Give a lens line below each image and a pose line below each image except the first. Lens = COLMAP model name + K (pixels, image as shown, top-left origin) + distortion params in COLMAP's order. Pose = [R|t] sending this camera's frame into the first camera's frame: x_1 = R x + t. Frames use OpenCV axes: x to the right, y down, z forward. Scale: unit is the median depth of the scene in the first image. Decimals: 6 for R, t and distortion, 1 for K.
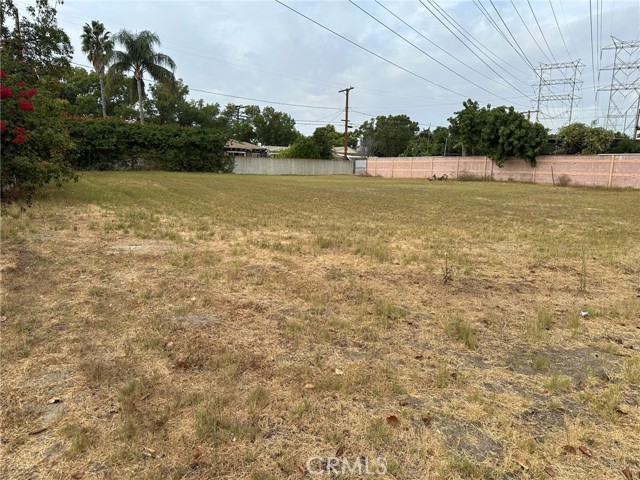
lens RADIAL K [[434.2, 0, 318.1], [0, 434.2, 243.0], [0, 0, 1]] dist [0.087716, -0.121456]
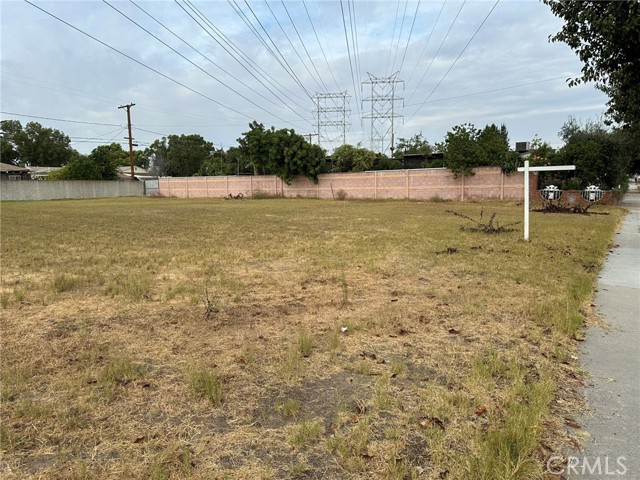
lens RADIAL K [[434.2, 0, 318.1], [0, 434.2, 243.0], [0, 0, 1]] dist [0.087716, -0.121456]
pose [[0.902850, -0.086400, 0.421185, 0.020203], [0.104703, 0.994293, -0.020477, -0.002232], [-0.417012, 0.062587, 0.906744, 0.016664]]
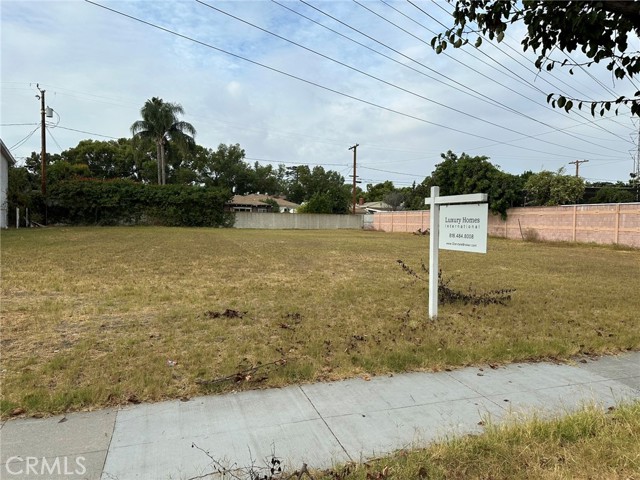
lens RADIAL K [[434.2, 0, 318.1], [0, 434.2, 243.0], [0, 0, 1]] dist [0.087716, -0.121456]
pose [[0.978533, 0.005584, -0.206015, 0.305763], [-0.031714, 0.991807, -0.123750, -0.003587], [0.203636, 0.127626, 0.970692, 0.056885]]
